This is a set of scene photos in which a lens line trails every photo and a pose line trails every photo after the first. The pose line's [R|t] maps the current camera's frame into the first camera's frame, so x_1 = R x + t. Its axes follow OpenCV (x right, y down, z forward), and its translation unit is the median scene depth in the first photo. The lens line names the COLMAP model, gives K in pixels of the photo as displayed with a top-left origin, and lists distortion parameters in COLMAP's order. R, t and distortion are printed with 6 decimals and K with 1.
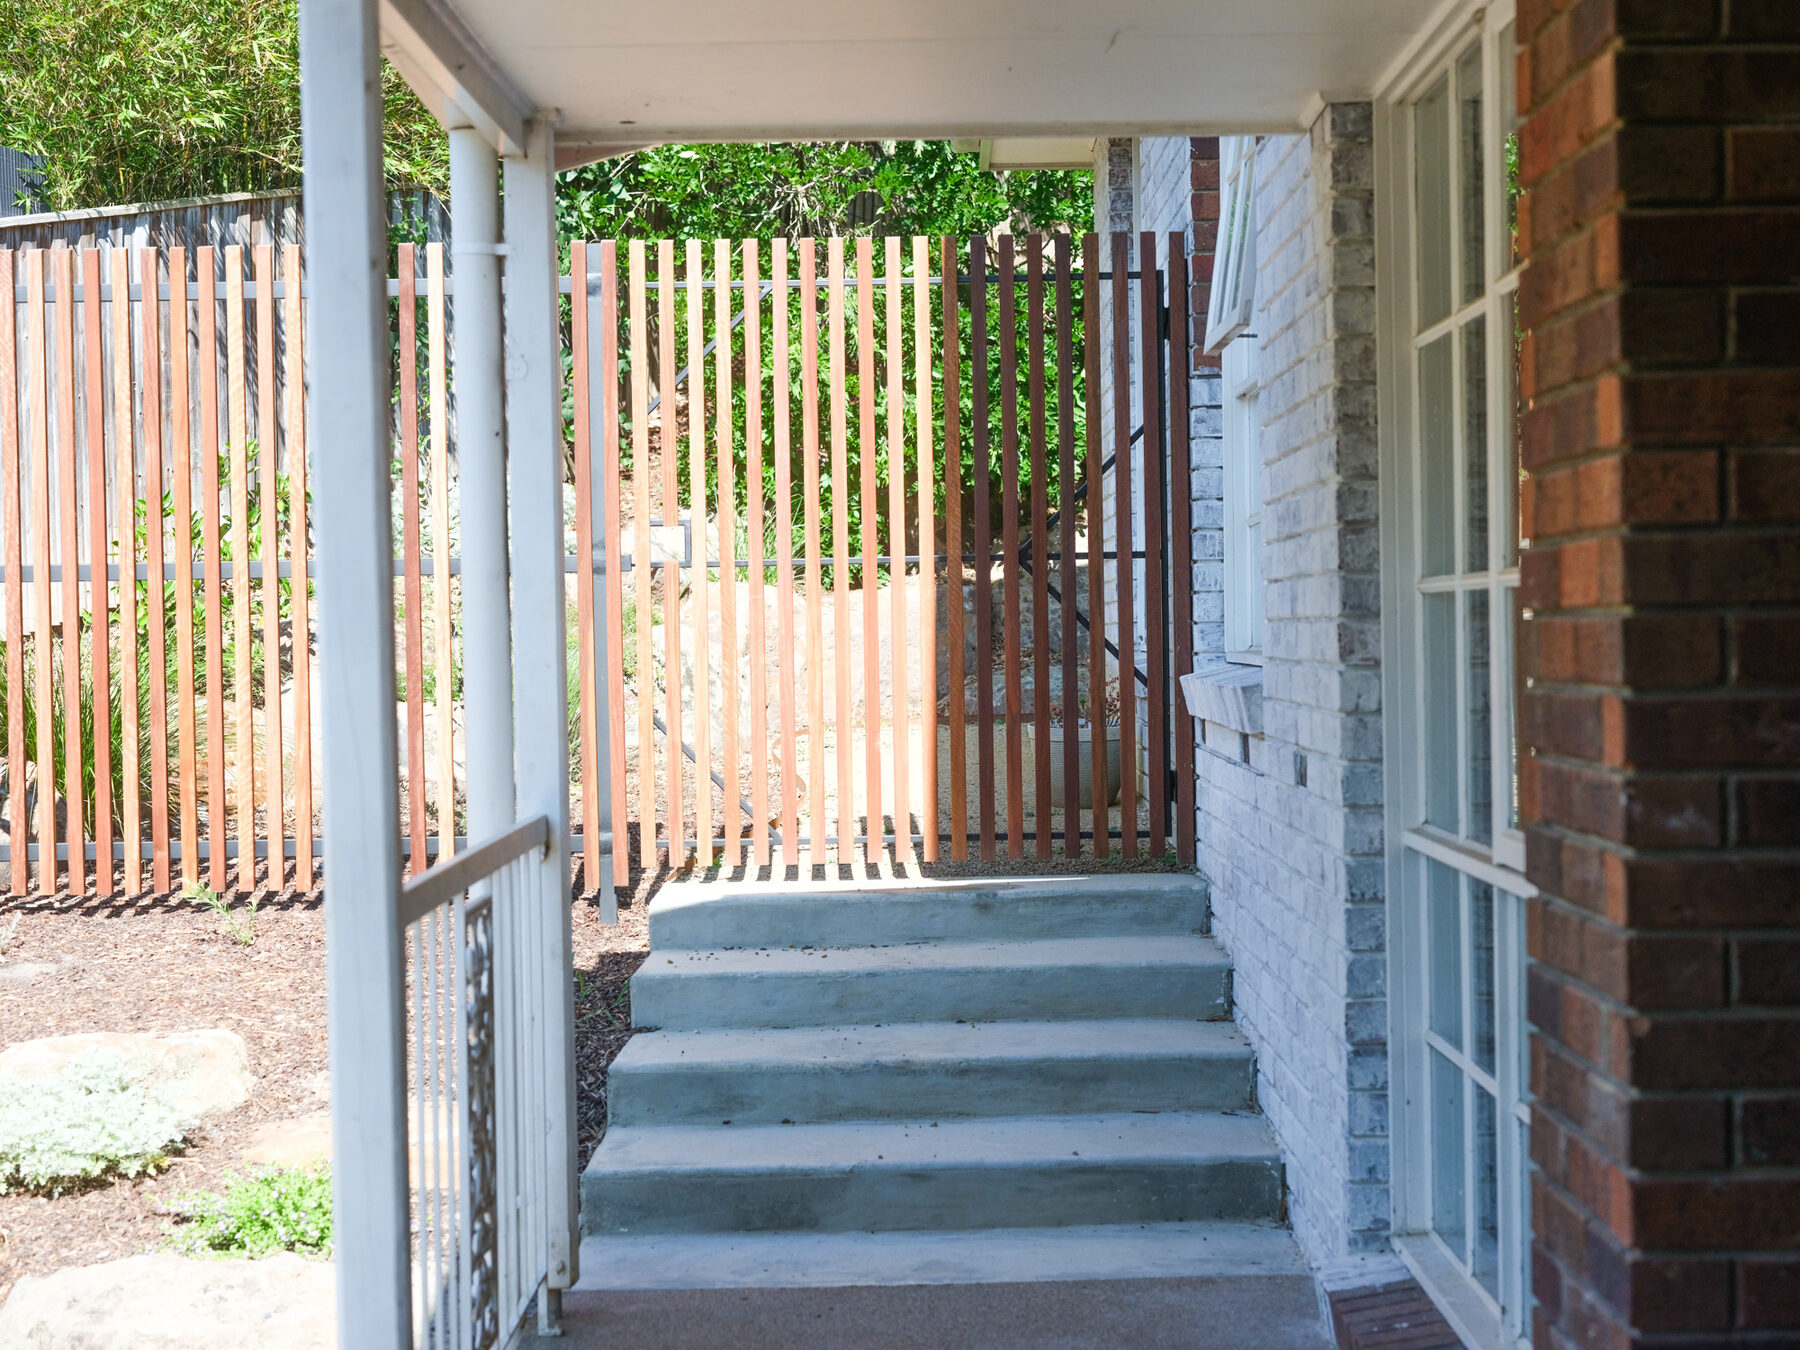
lens RADIAL K [[3192.7, 0, 879.9], [0, 3192.7, 674.5], [0, 0, 1]] dist [0.009057, 0.109045]
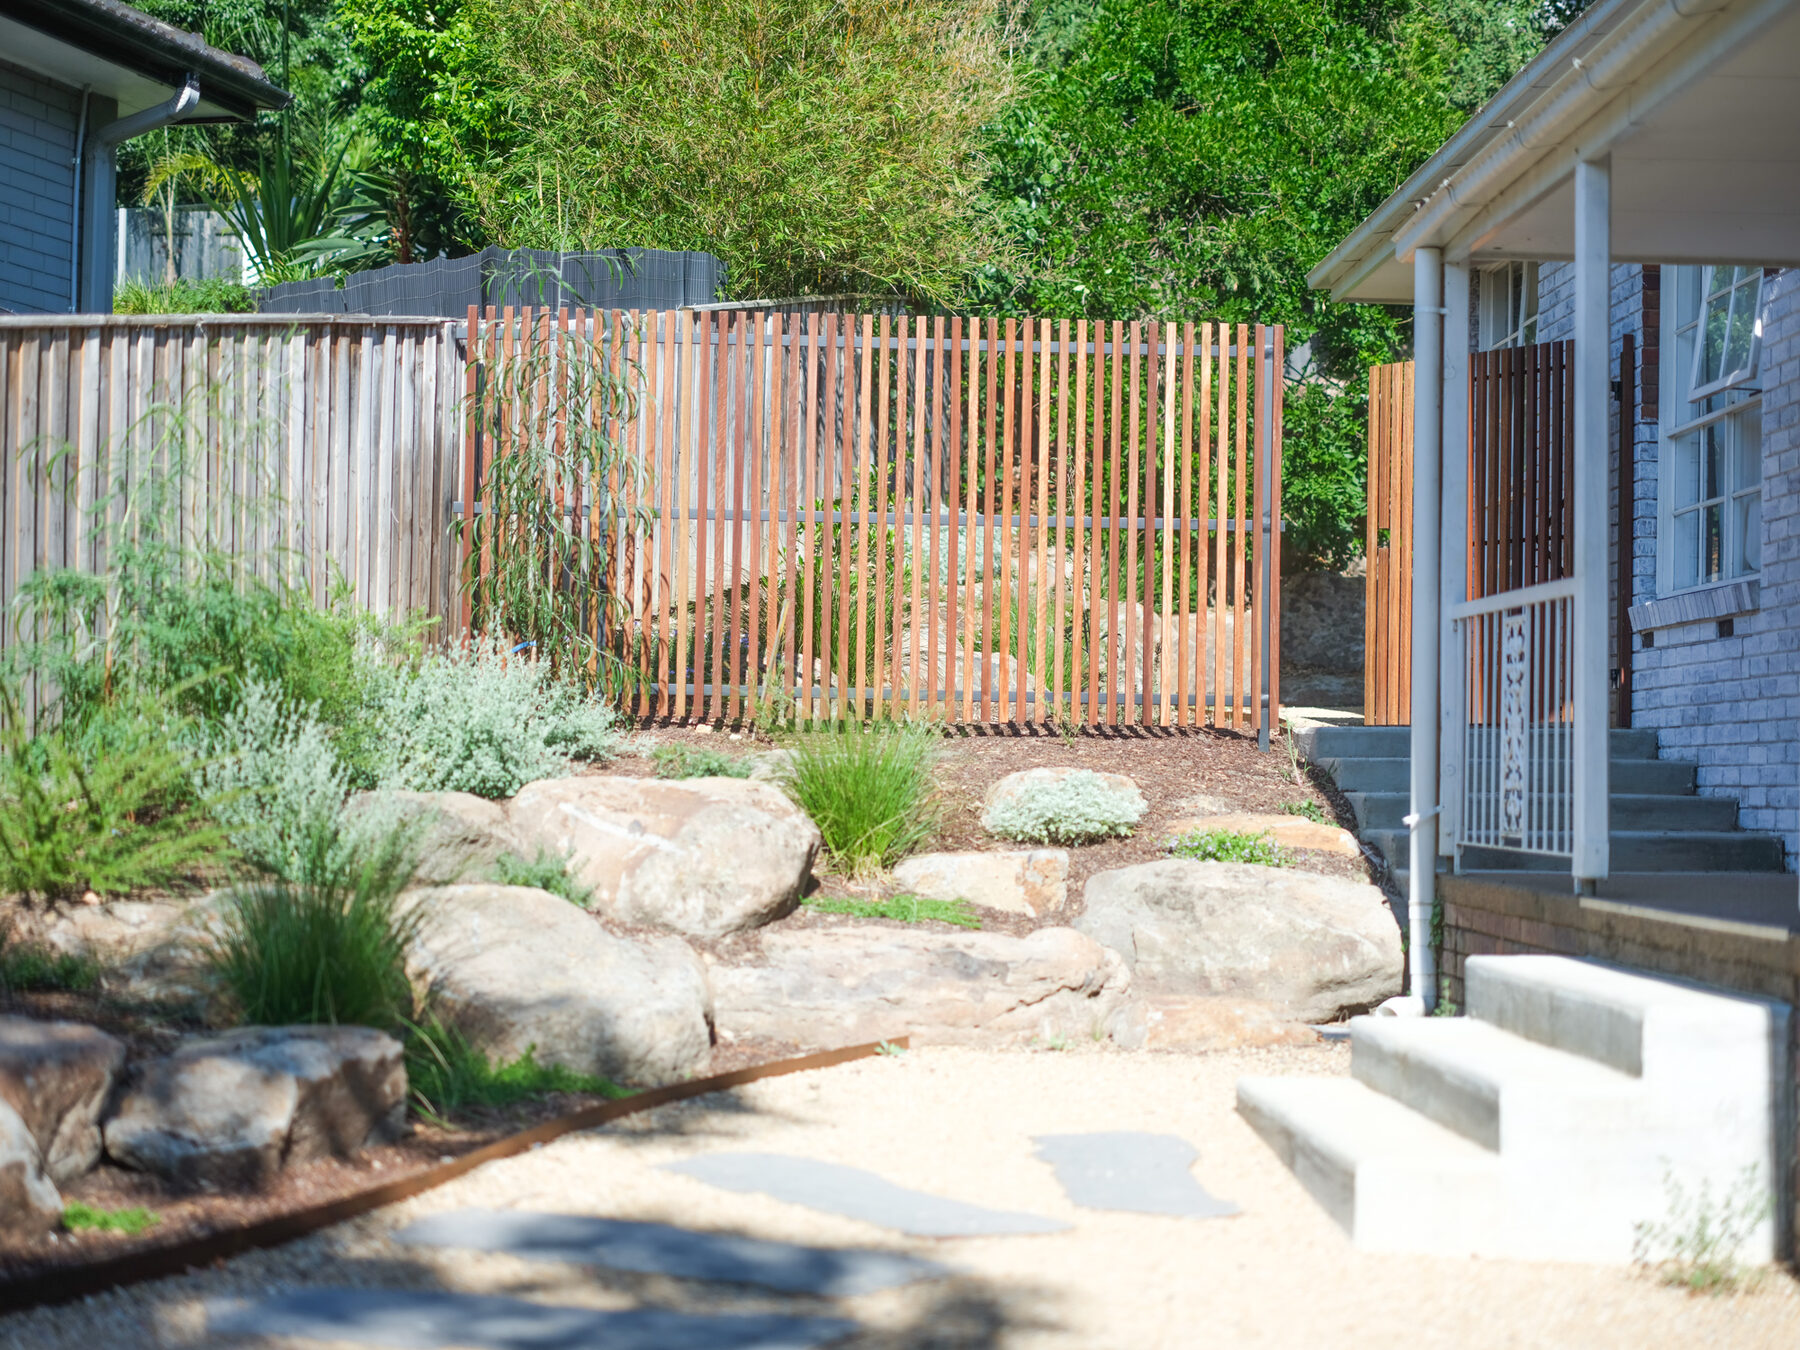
lens RADIAL K [[3192.7, 0, 879.9], [0, 3192.7, 674.5], [0, 0, 1]] dist [0.009057, 0.109045]
pose [[0.997949, 0.036833, 0.052348, -0.366400], [-0.034169, 0.998119, -0.050903, 0.129412], [-0.054125, 0.049010, 0.997331, -0.589649]]
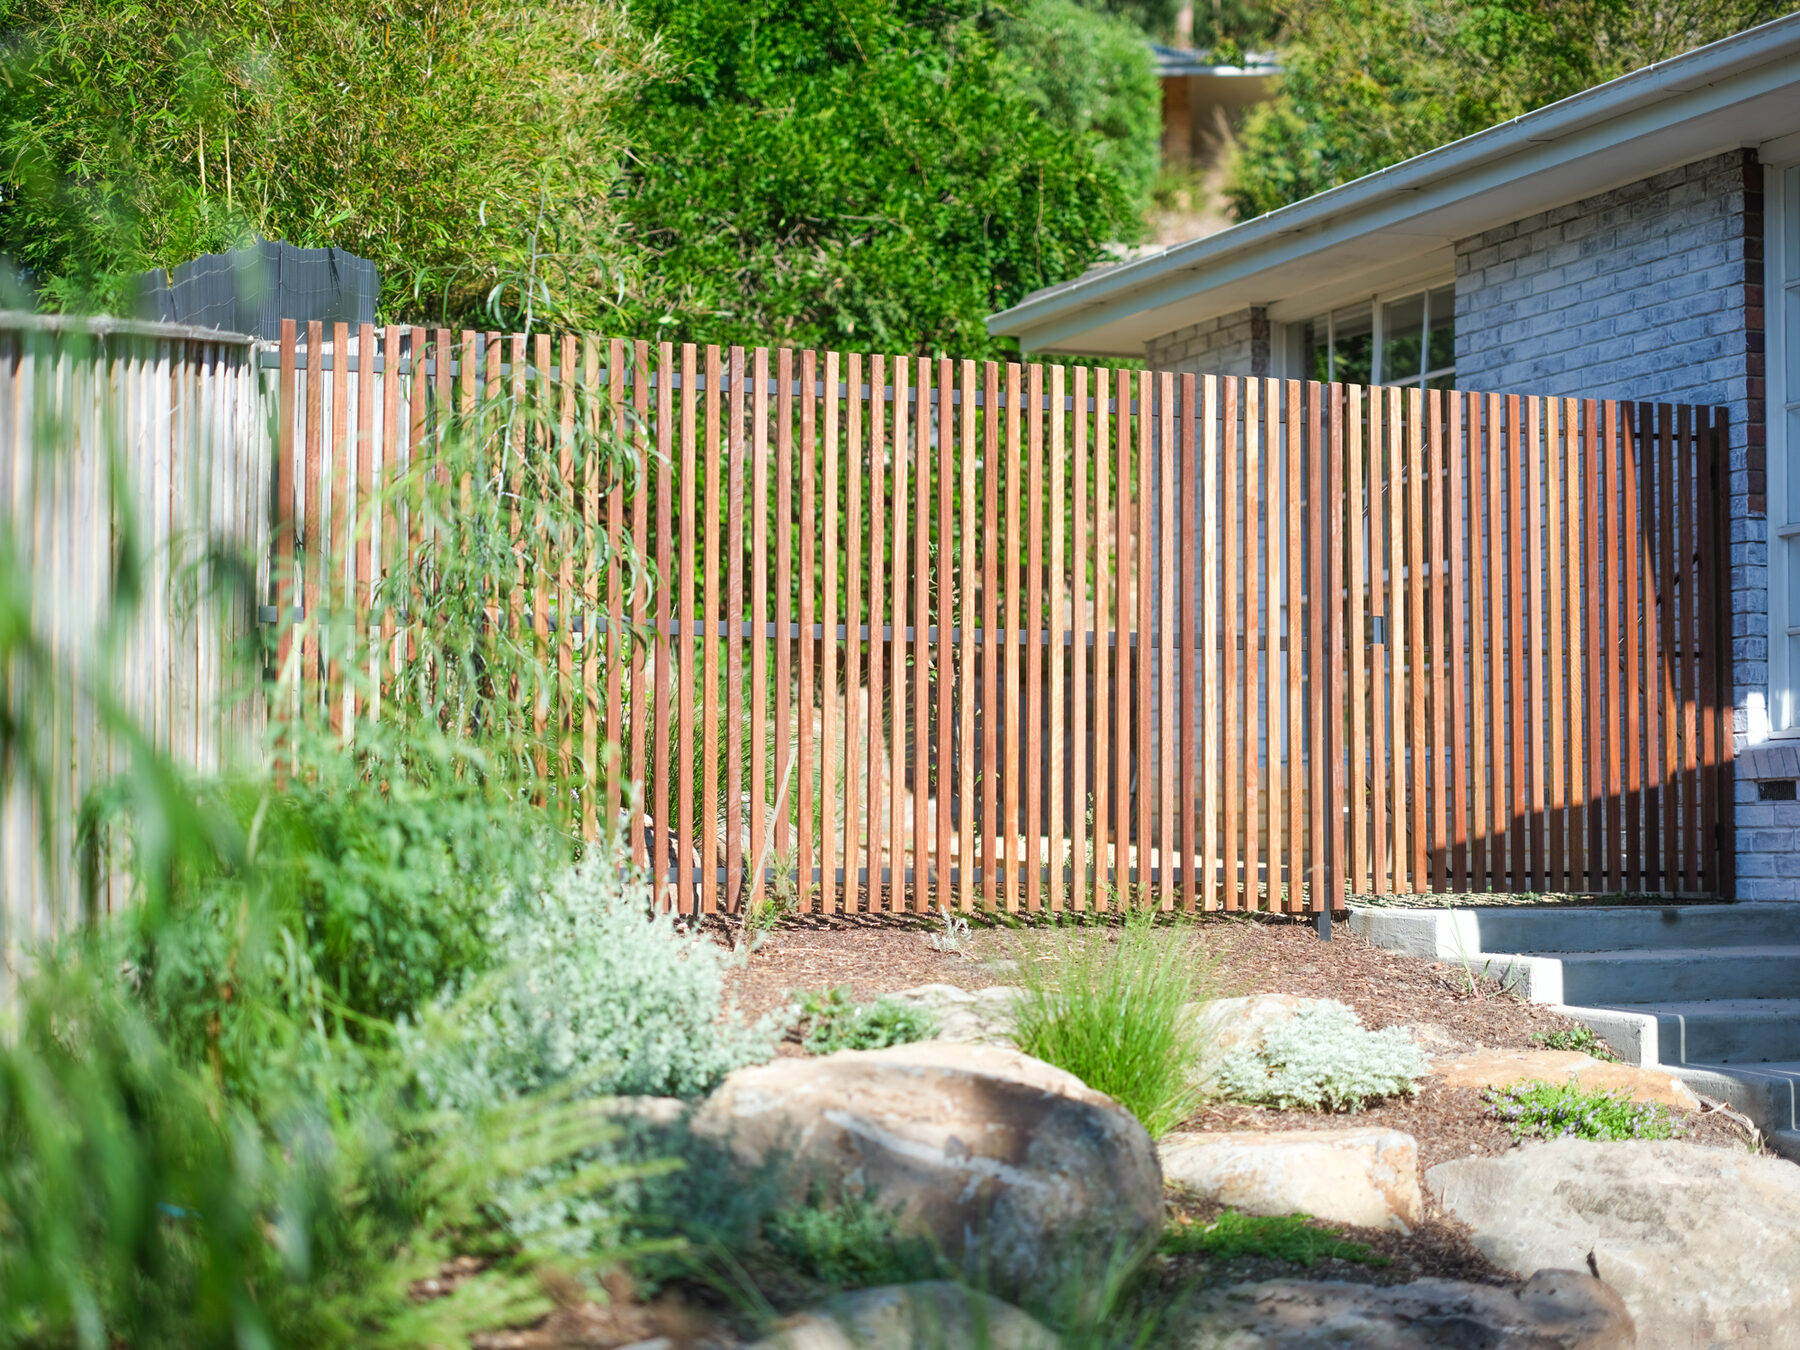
lens RADIAL K [[3261.1, 0, 894.8], [0, 3261.1, 705.6], [0, 0, 1]] dist [0.002676, -0.014965]
pose [[0.929812, 0.034987, 0.366369, -0.712927], [-0.011956, 0.997817, -0.064944, 0.071503], [-0.367841, 0.056005, 0.928201, -0.088045]]
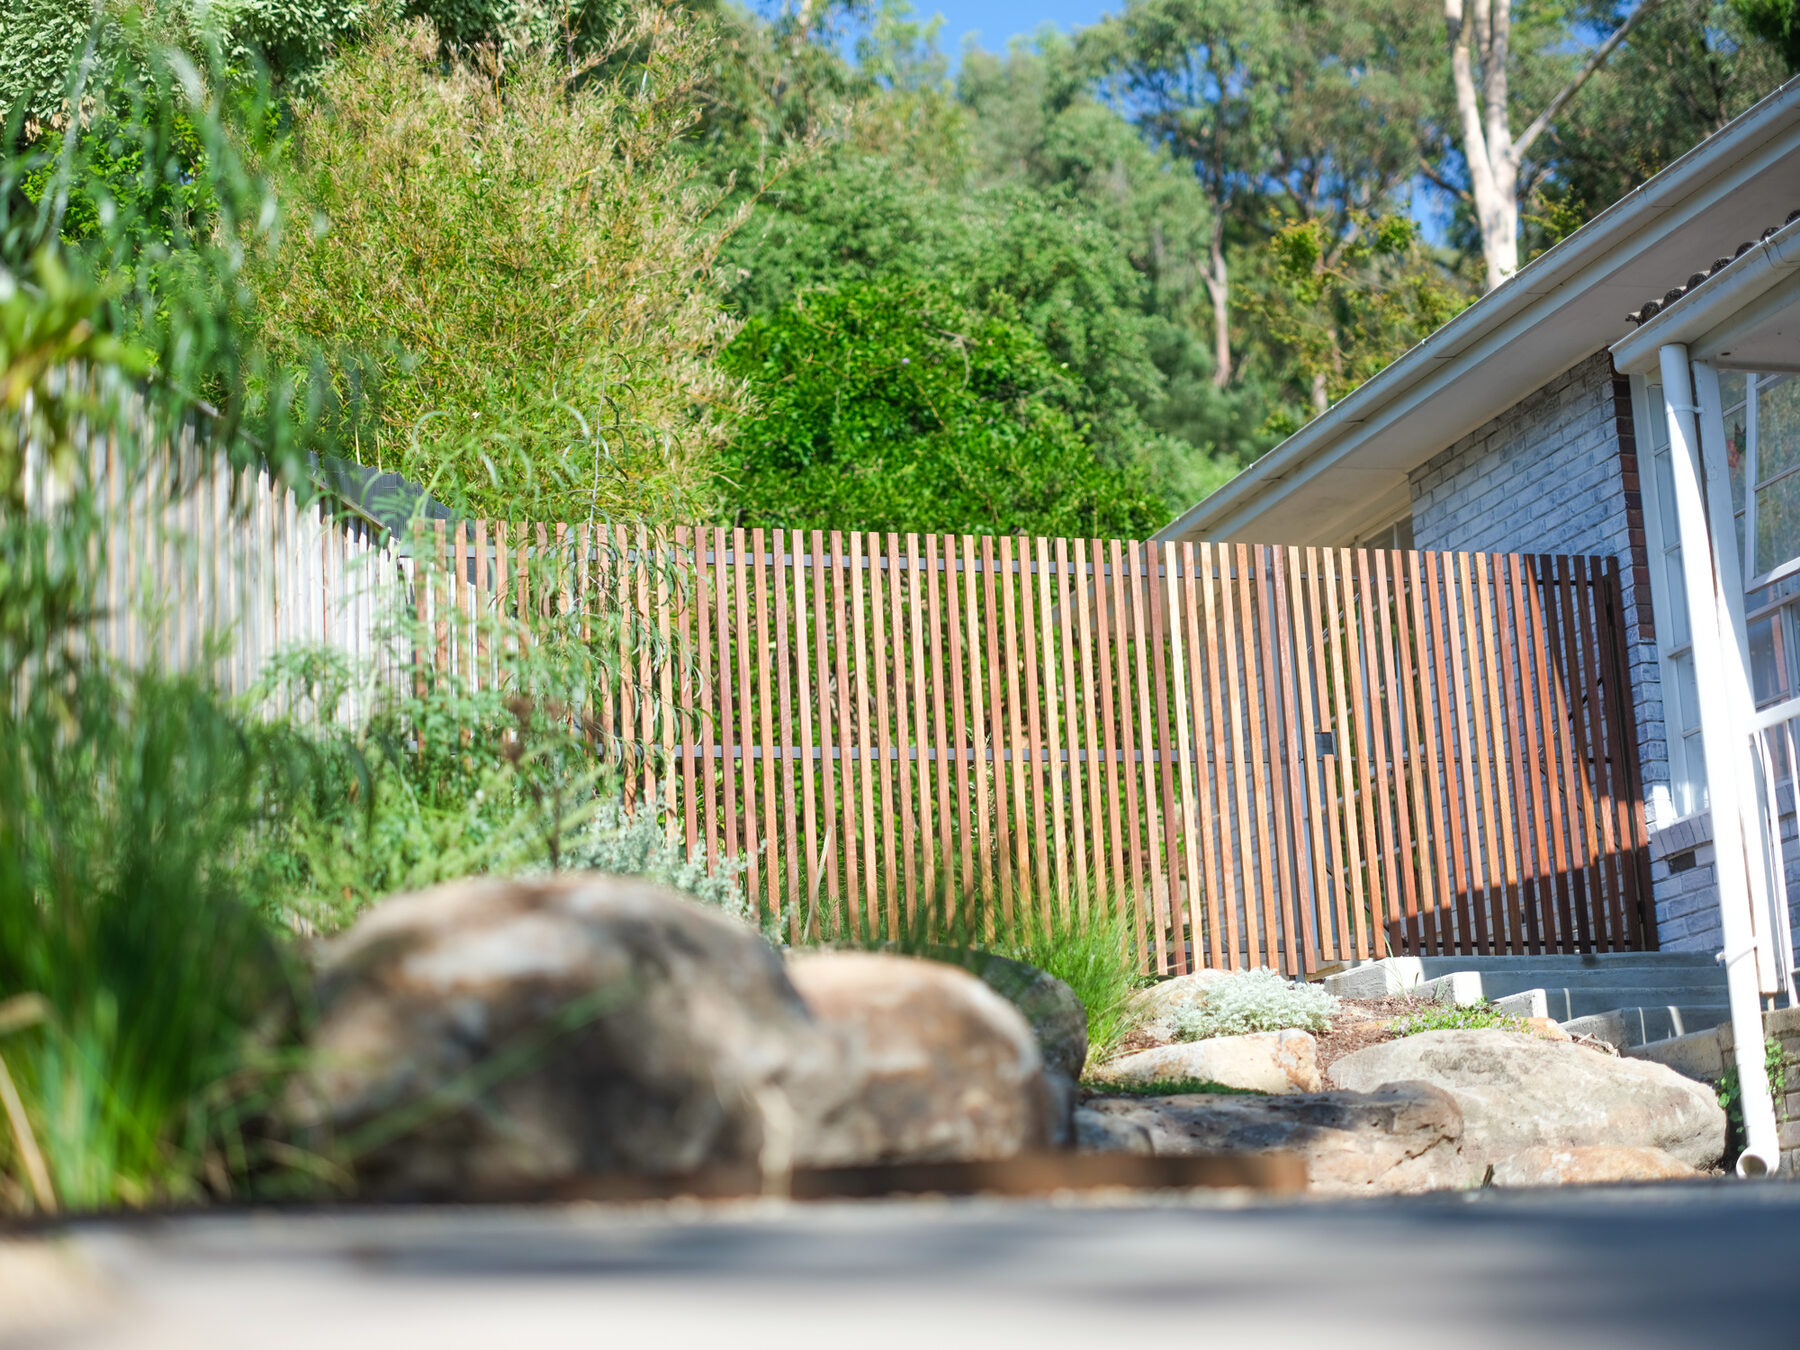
lens RADIAL K [[3242.9, 0, 903.7], [0, 3242.9, 673.4], [0, 0, 1]] dist [0.027275, -0.062534]
pose [[0.951960, 0.034087, 0.304318, -0.728147], [0.040539, 0.971010, -0.235577, 0.280701], [-0.303526, 0.236597, 0.922981, -0.338765]]
